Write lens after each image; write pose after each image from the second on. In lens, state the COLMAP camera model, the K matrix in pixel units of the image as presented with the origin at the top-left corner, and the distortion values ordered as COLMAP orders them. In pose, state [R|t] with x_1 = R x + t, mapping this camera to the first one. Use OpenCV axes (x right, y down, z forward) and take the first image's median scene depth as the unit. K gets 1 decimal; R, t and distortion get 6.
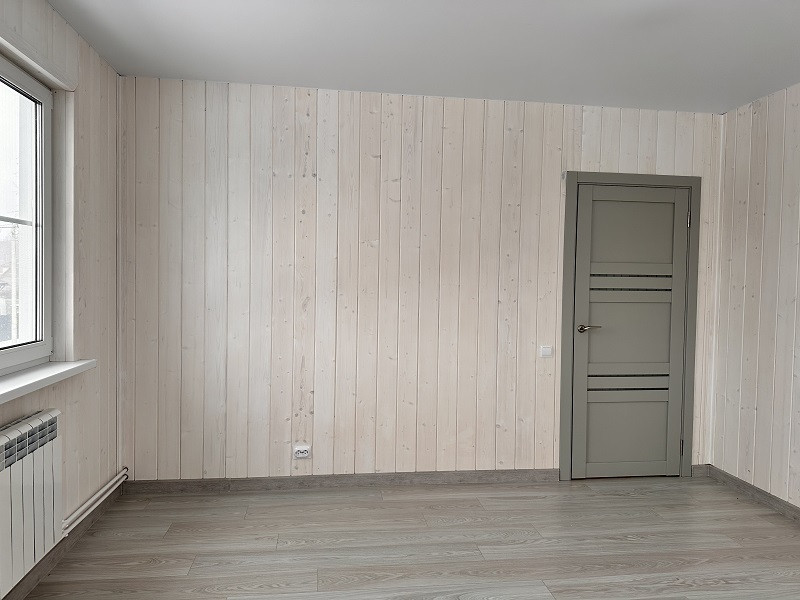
lens RADIAL K [[559.0, 0, 396.1], [0, 559.0, 303.4], [0, 0, 1]] dist [0.029534, -0.036975]
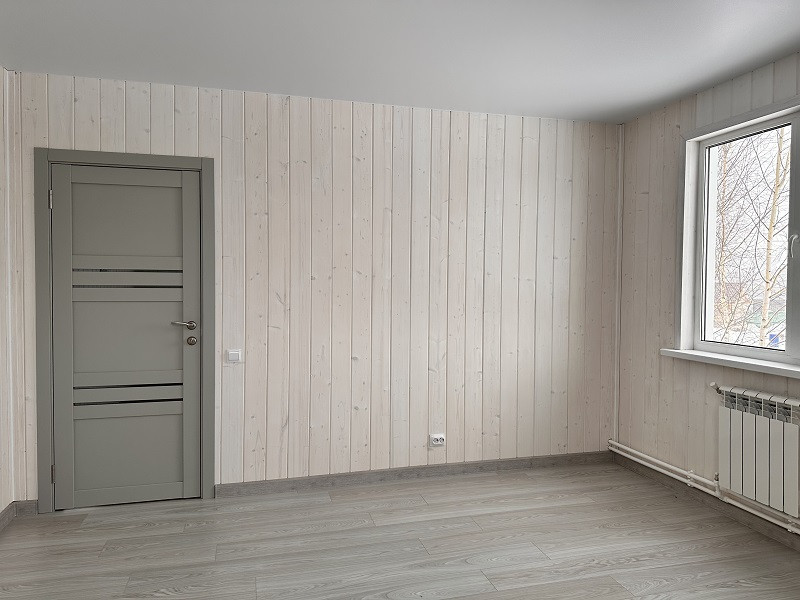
lens RADIAL K [[559.0, 0, 398.4], [0, 559.0, 304.6], [0, 0, 1]] dist [0.029534, -0.036975]
pose [[0.990413, -0.016373, 0.137163, 0.705729], [0.016222, 0.999866, 0.002220, 0.007251], [-0.137181, 0.000027, 0.990546, 0.086727]]
